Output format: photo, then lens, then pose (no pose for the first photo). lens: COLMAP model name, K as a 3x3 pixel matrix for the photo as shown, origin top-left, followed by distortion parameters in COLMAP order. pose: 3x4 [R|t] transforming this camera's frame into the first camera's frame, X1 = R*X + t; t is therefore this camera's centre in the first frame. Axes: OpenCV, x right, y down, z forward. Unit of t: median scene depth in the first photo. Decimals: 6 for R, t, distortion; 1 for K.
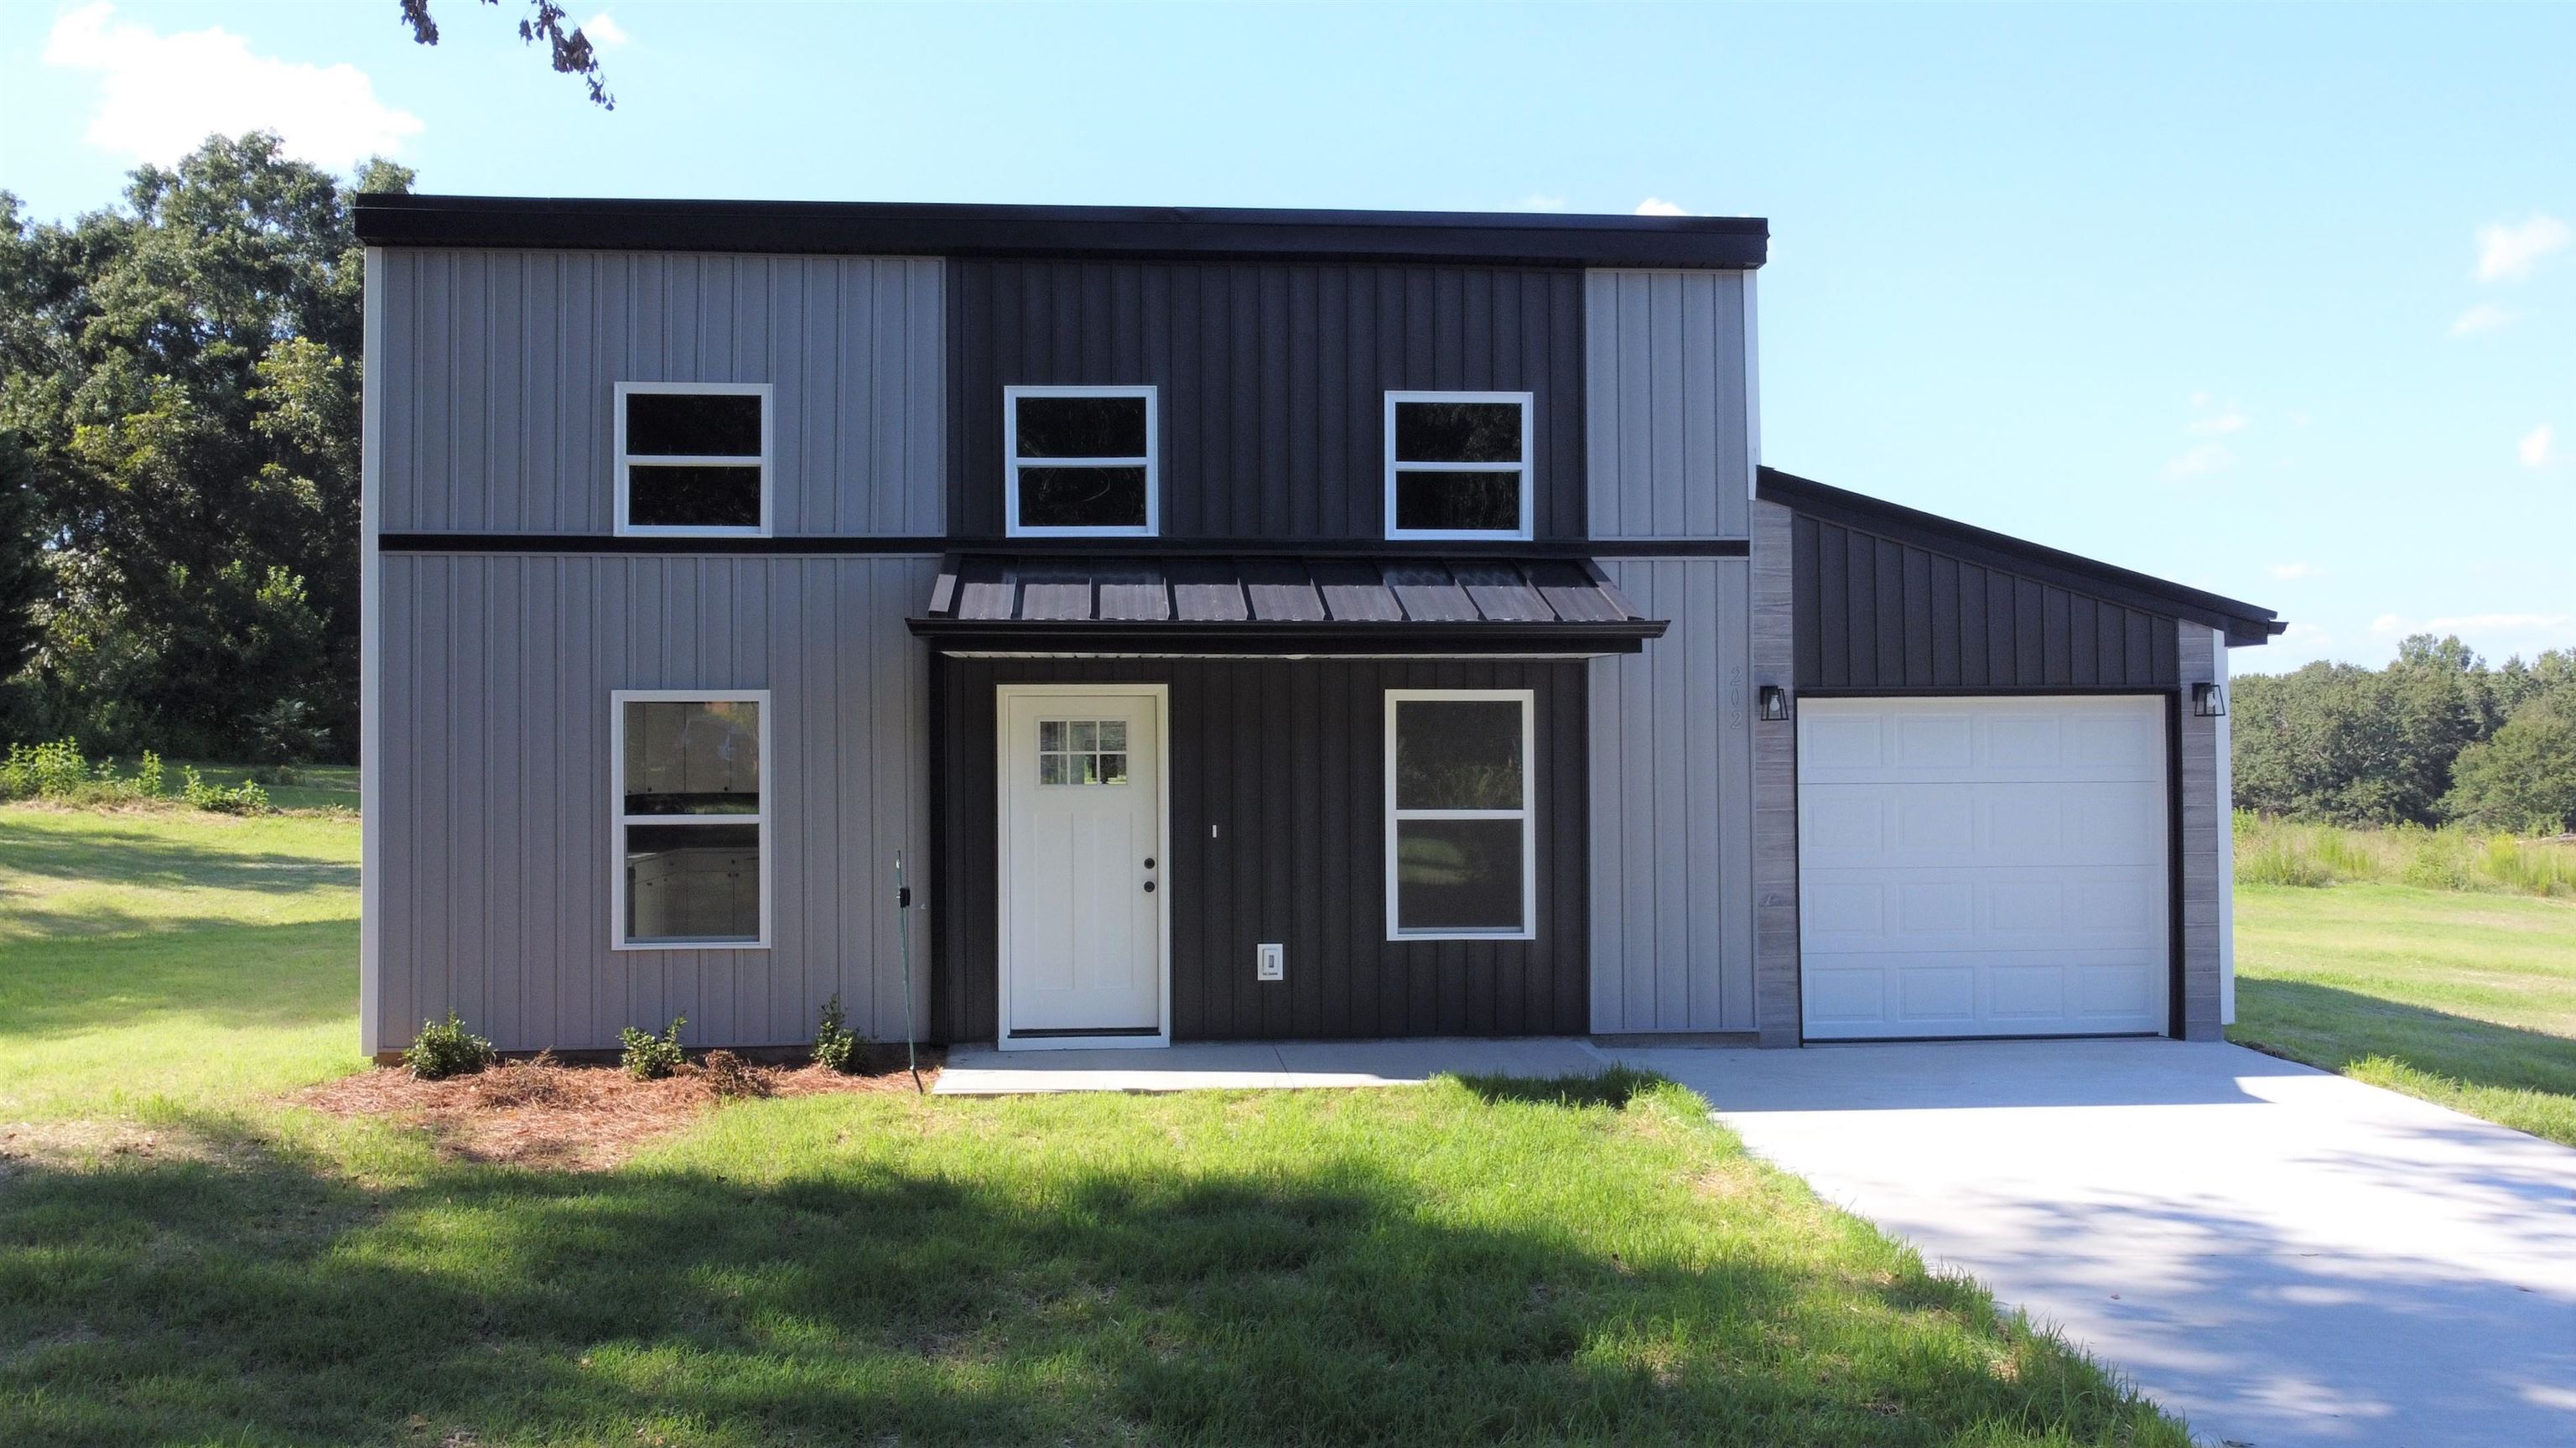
lens RADIAL K [[2062.7, 0, 1288.0], [0, 2062.7, 724.0], [0, 0, 1]] dist [-0.003723, 0.004545]
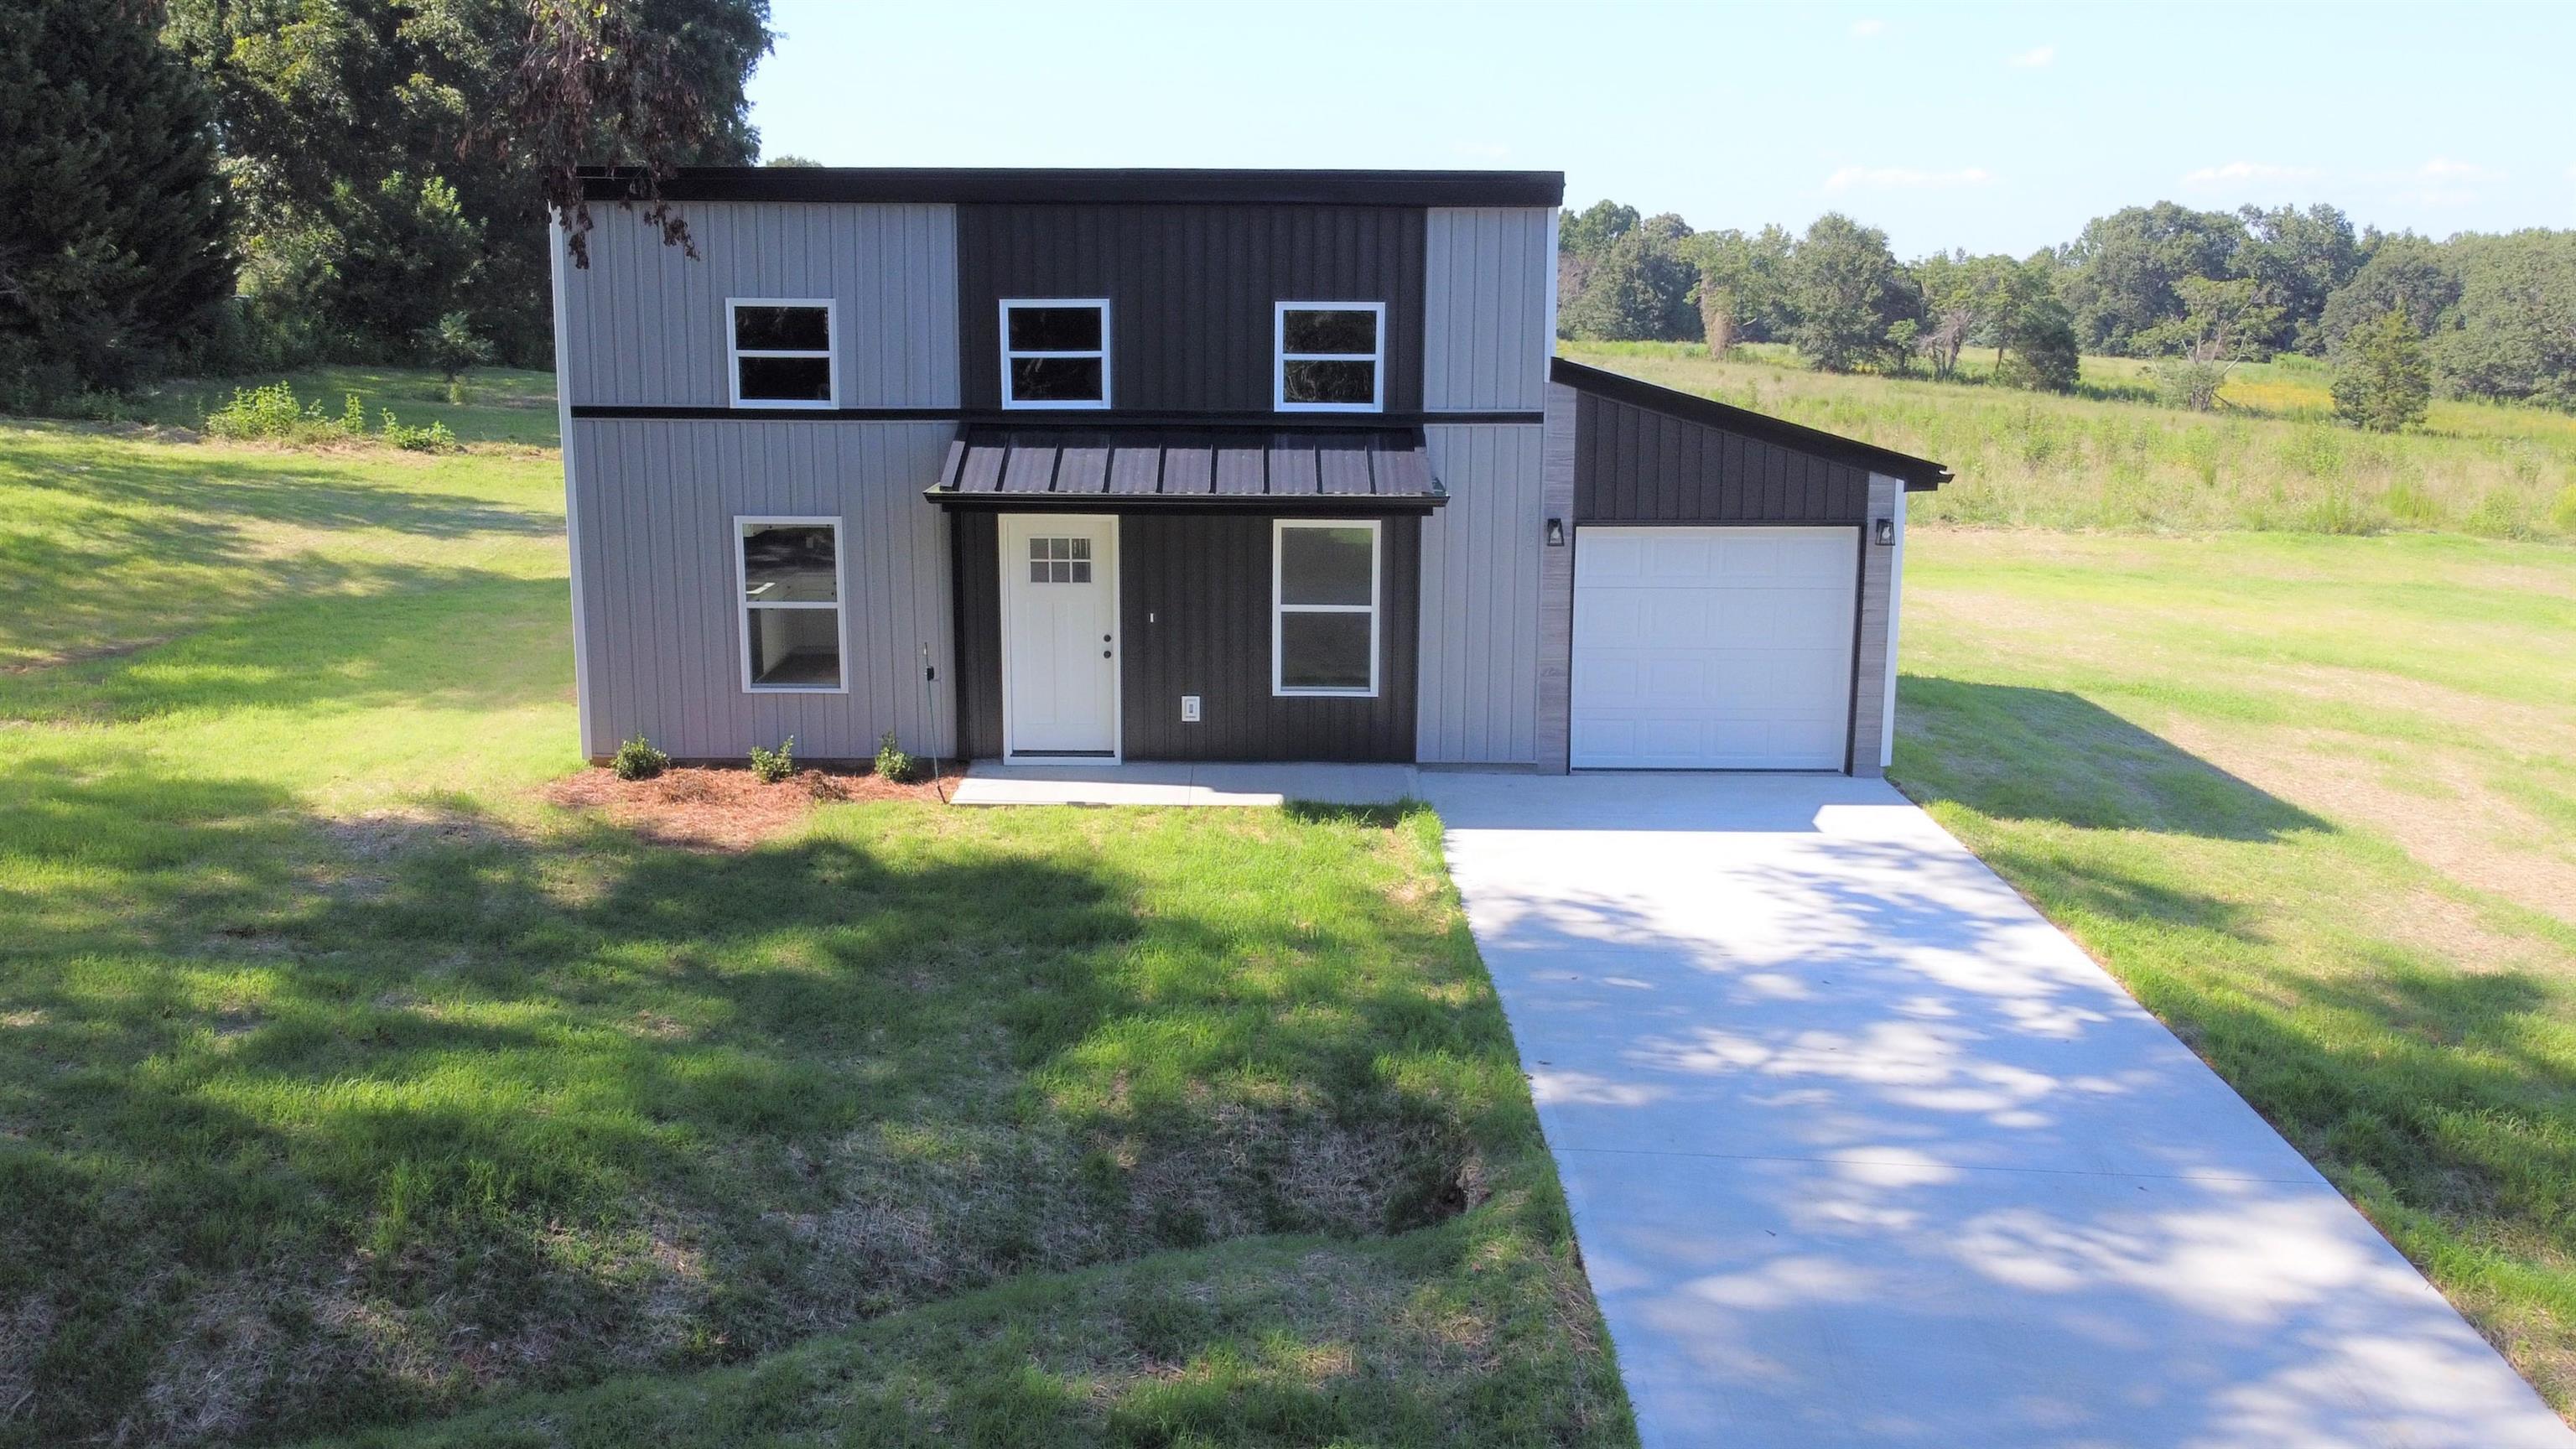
lens RADIAL K [[2177.3, 0, 1283.7], [0, 2177.3, 755.4], [0, 0, 1]] dist [-0.002704, -0.008580]
pose [[0.996330, 0.028931, -0.080554, 0.177642], [-0.010143, 0.974421, 0.224502, -0.192308], [0.084989, -0.222861, 0.971139, -0.469954]]
